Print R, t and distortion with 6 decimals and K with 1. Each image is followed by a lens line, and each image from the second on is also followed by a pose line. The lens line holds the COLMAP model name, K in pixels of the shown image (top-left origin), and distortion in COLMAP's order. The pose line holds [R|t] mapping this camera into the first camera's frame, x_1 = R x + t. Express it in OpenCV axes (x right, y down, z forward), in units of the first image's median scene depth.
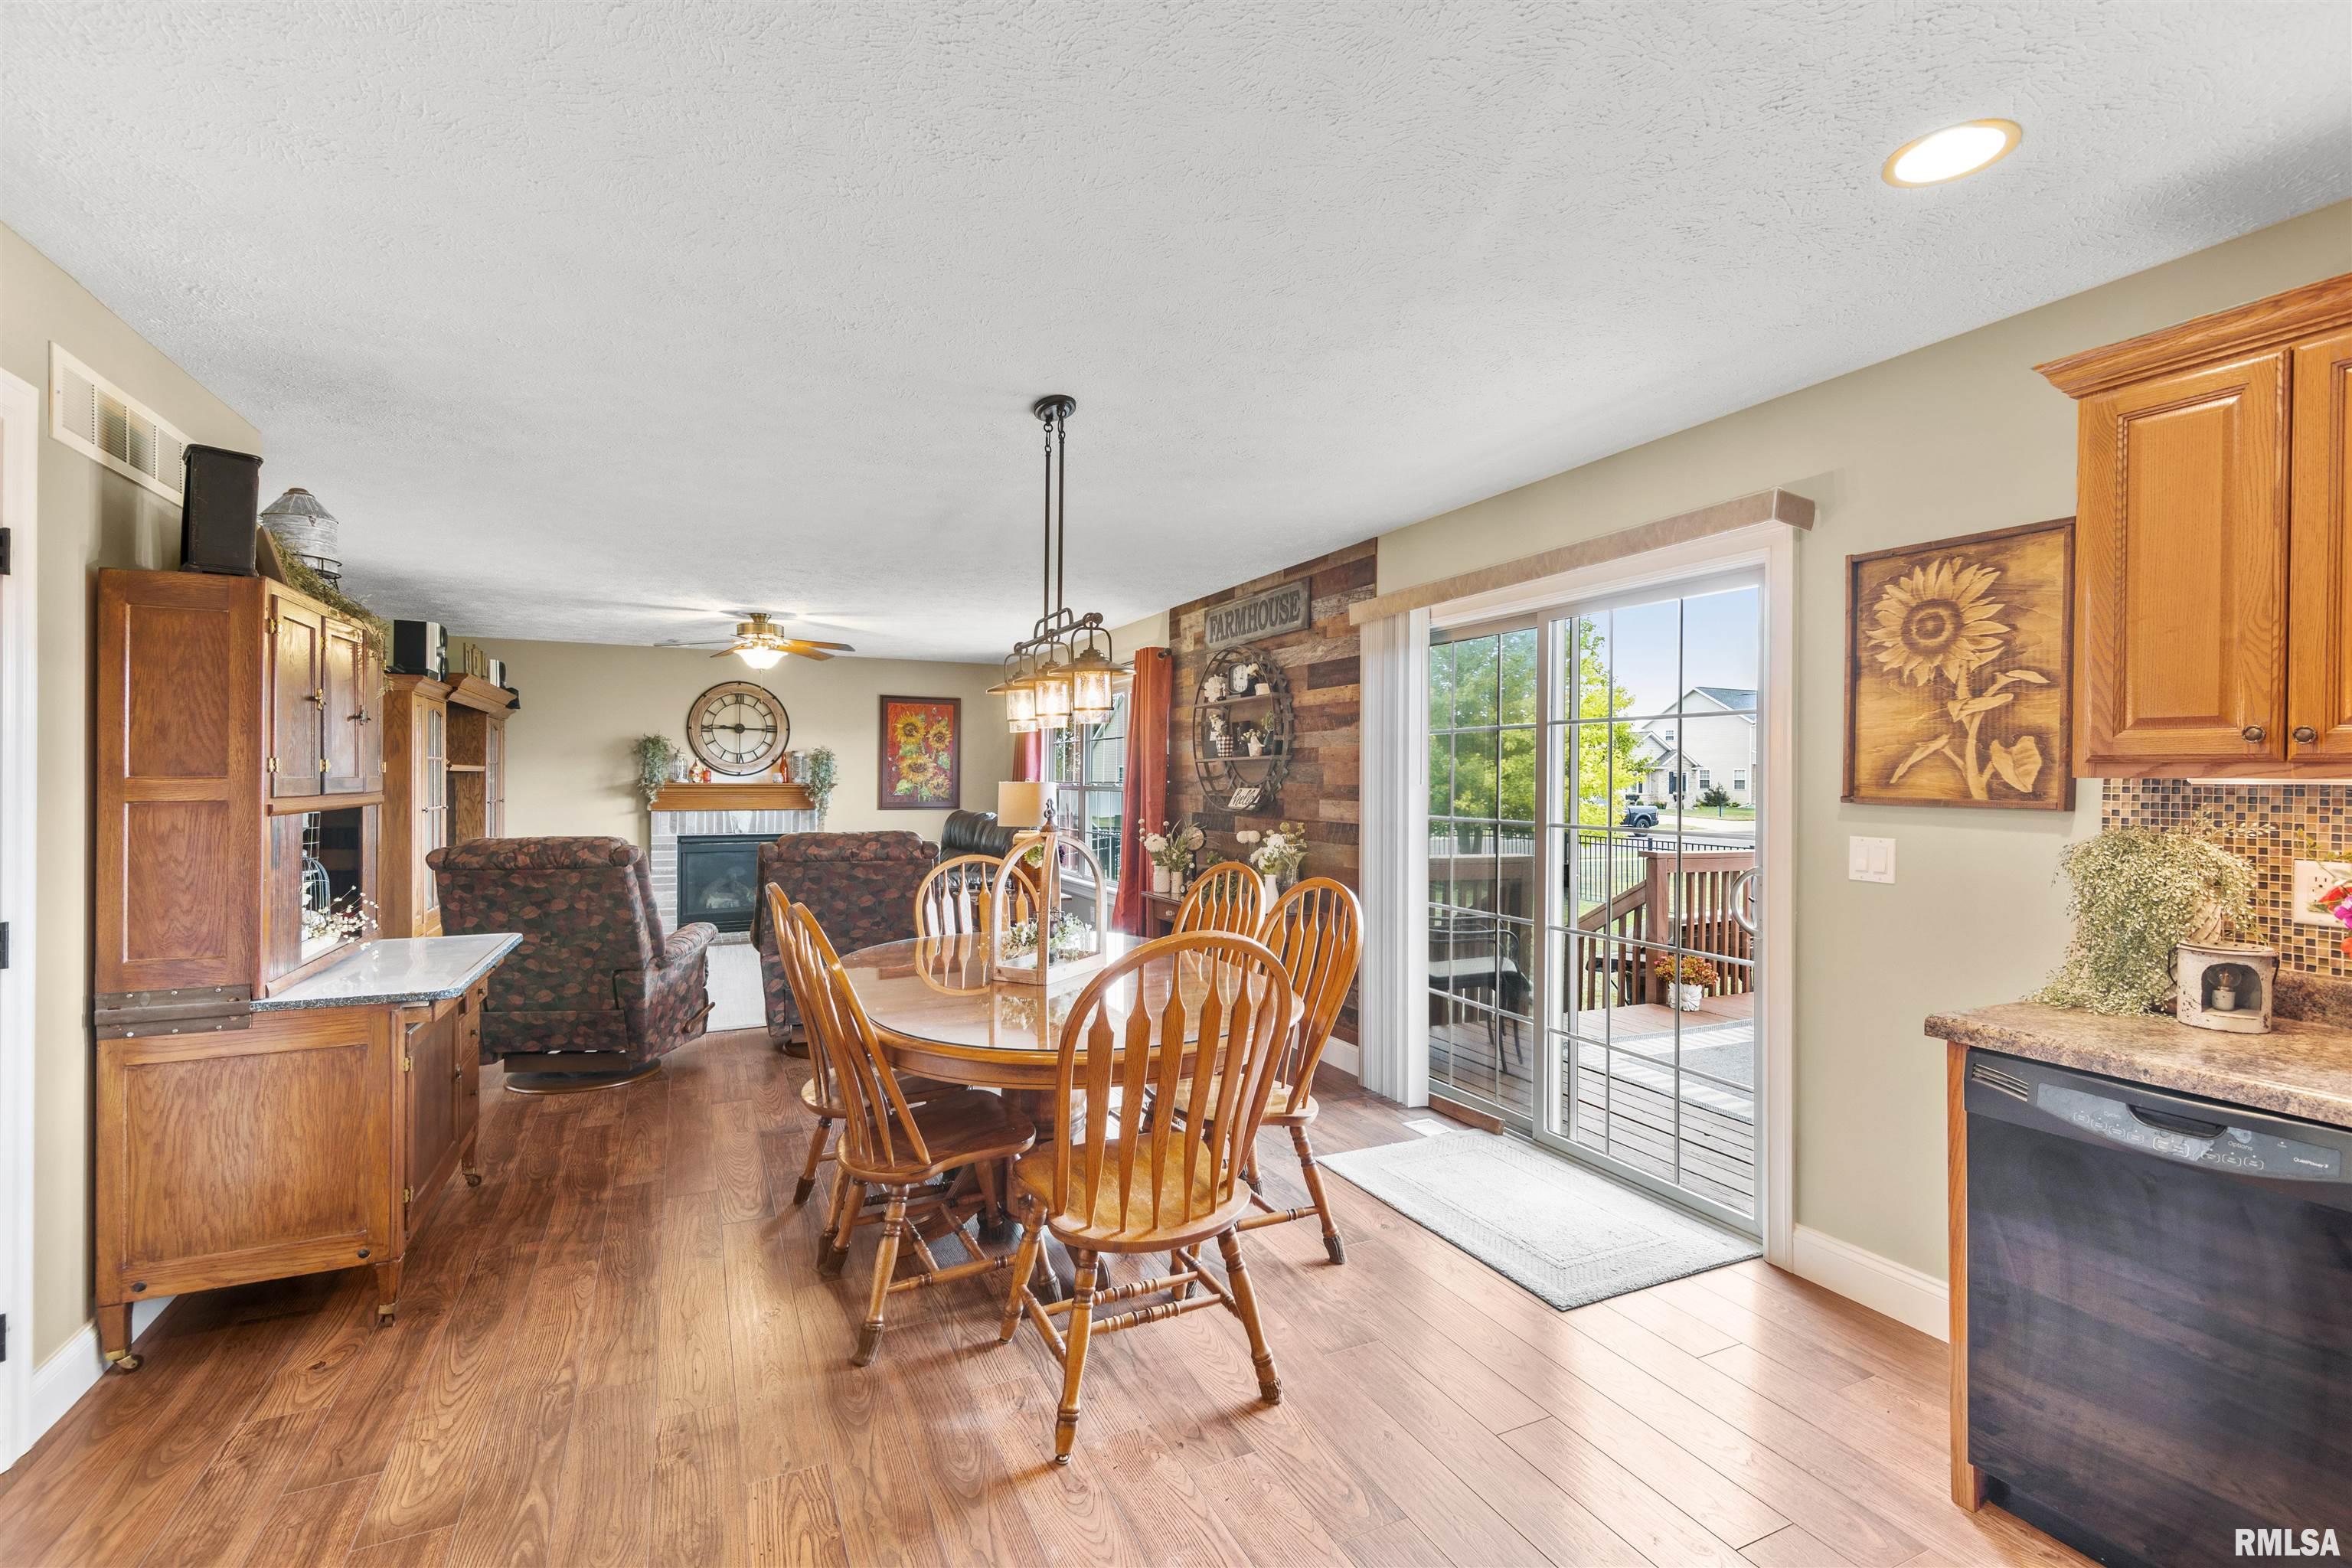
lens RADIAL K [[1045.5, 0, 1176.7], [0, 1045.5, 780.1], [0, 0, 1]] dist [0.000111, 0.000008]
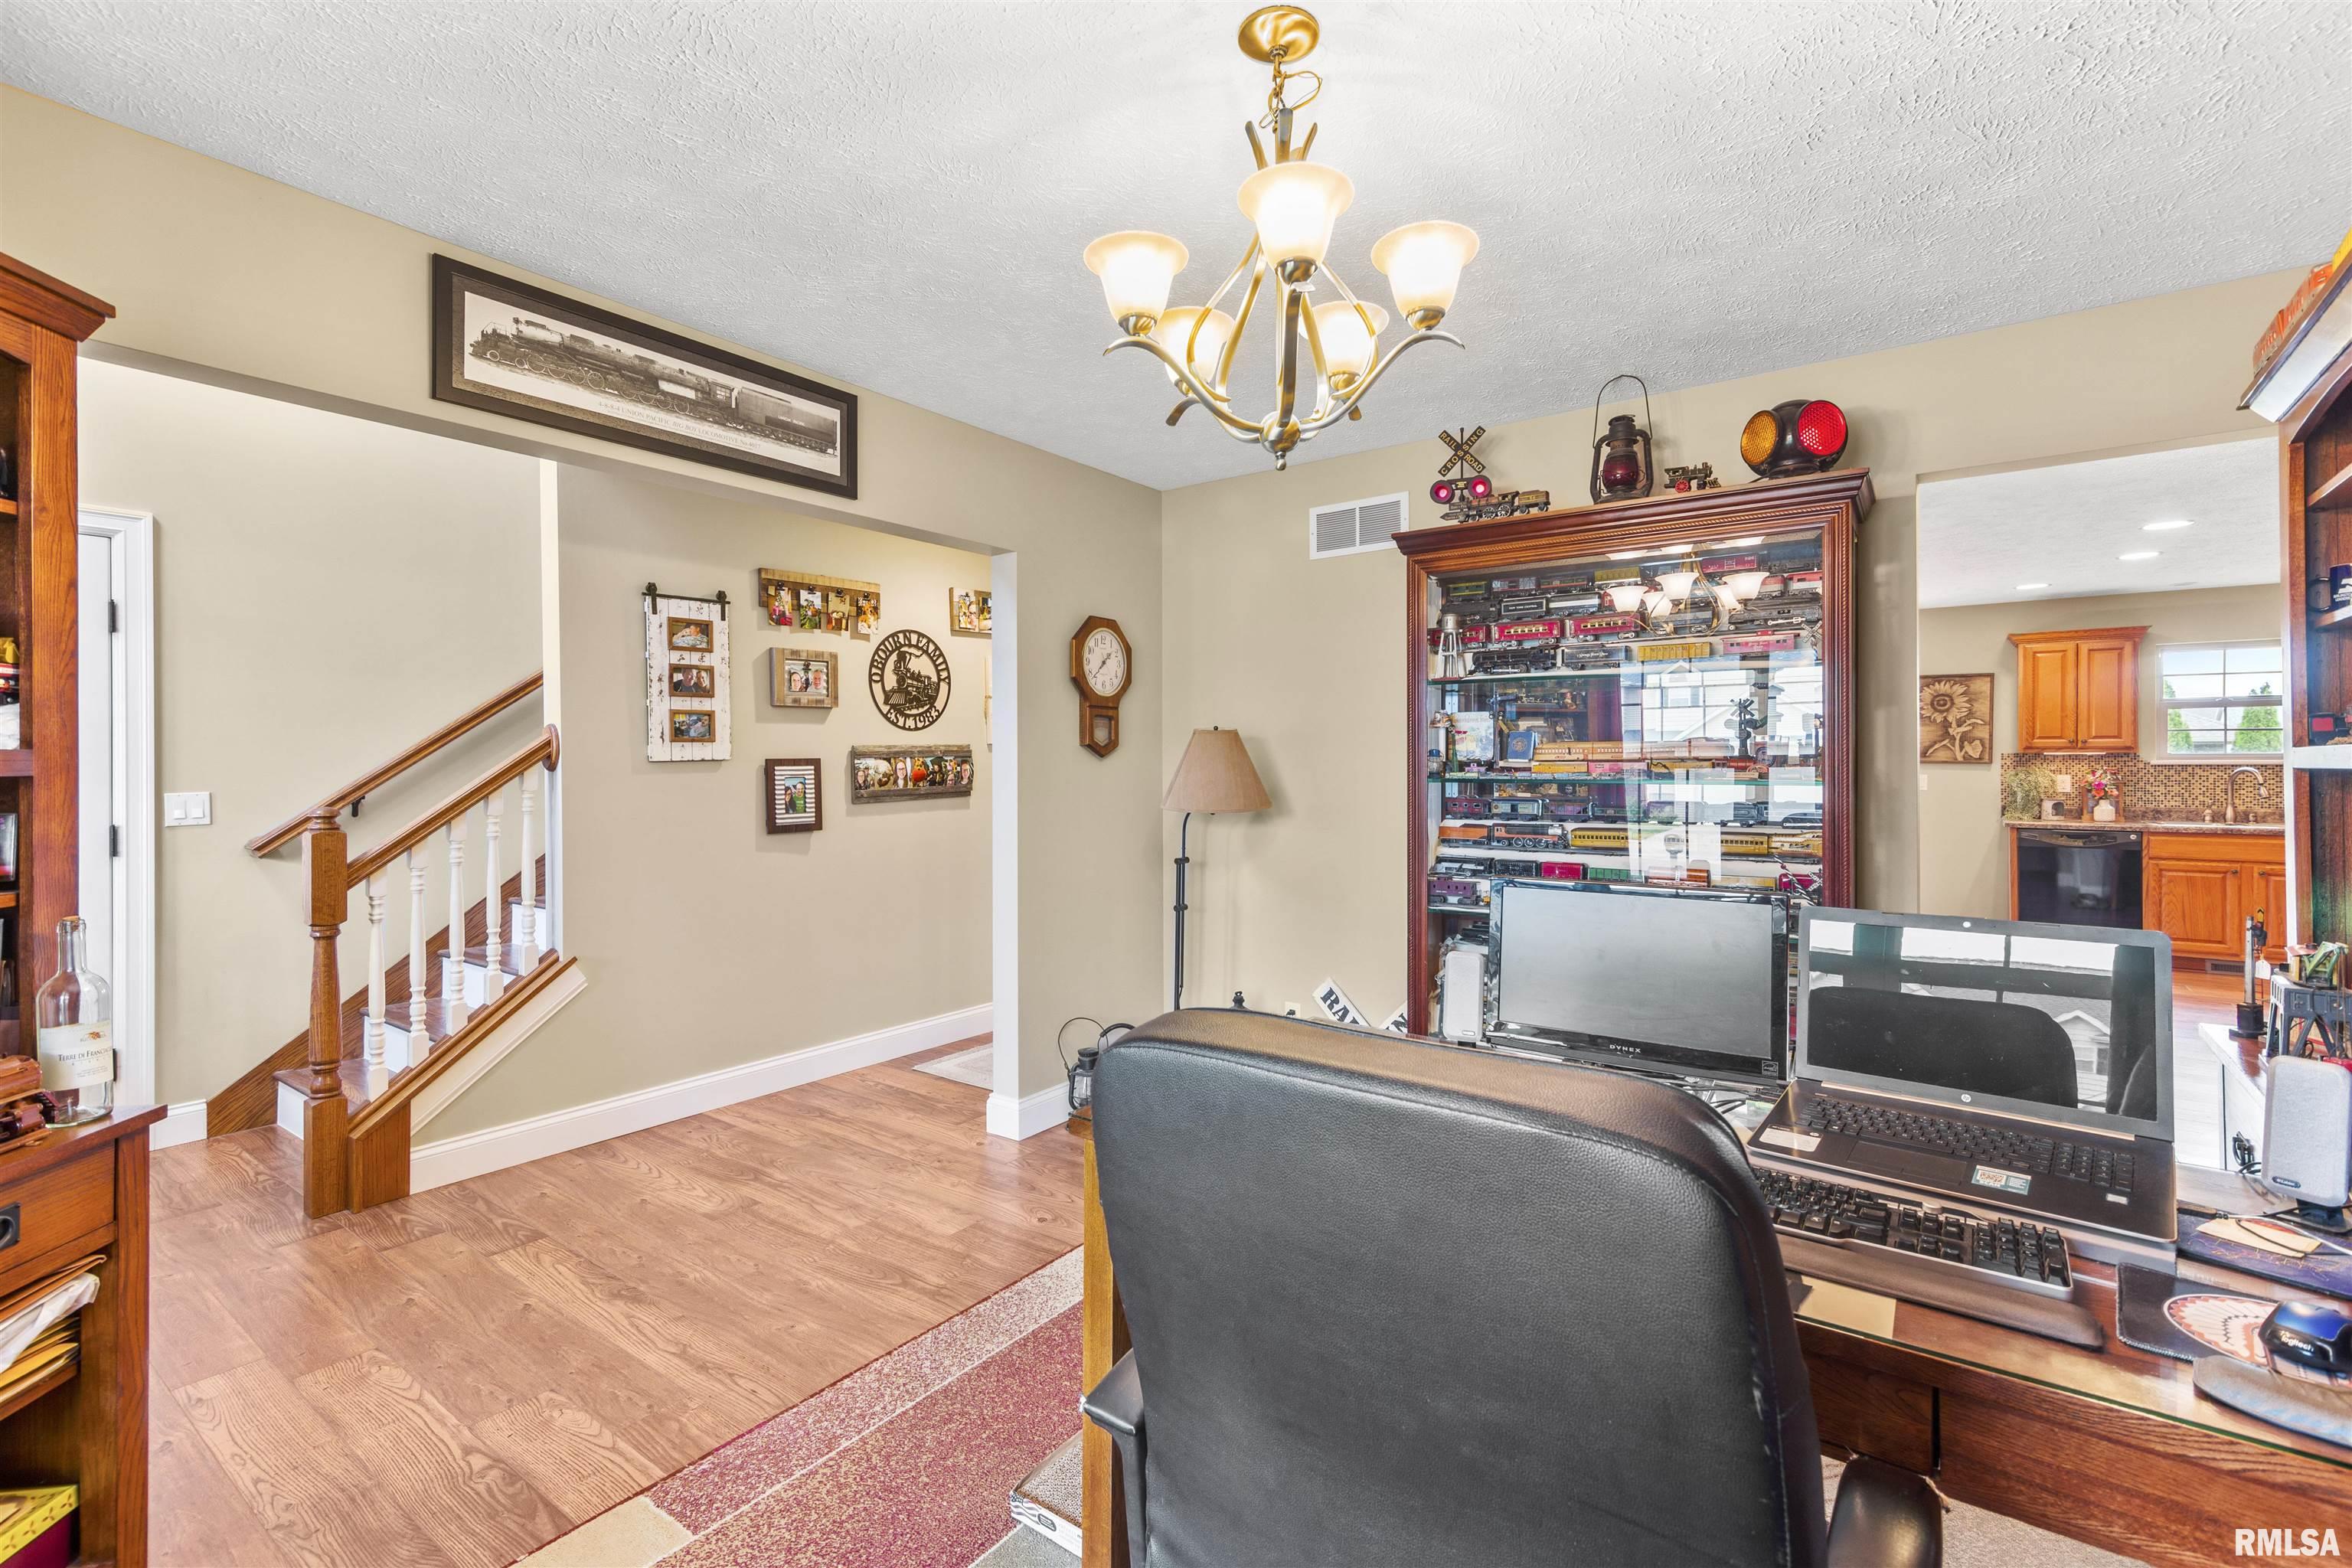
lens RADIAL K [[1045.5, 0, 1176.7], [0, 1045.5, 773.7], [0, 0, 1]] dist [0.000111, 0.000008]
pose [[0.876875, -0.006308, 0.480677, -2.734359], [0.006277, 0.999979, 0.001672, 0.036996], [-0.480678, 0.001552, 0.876896, -0.584652]]
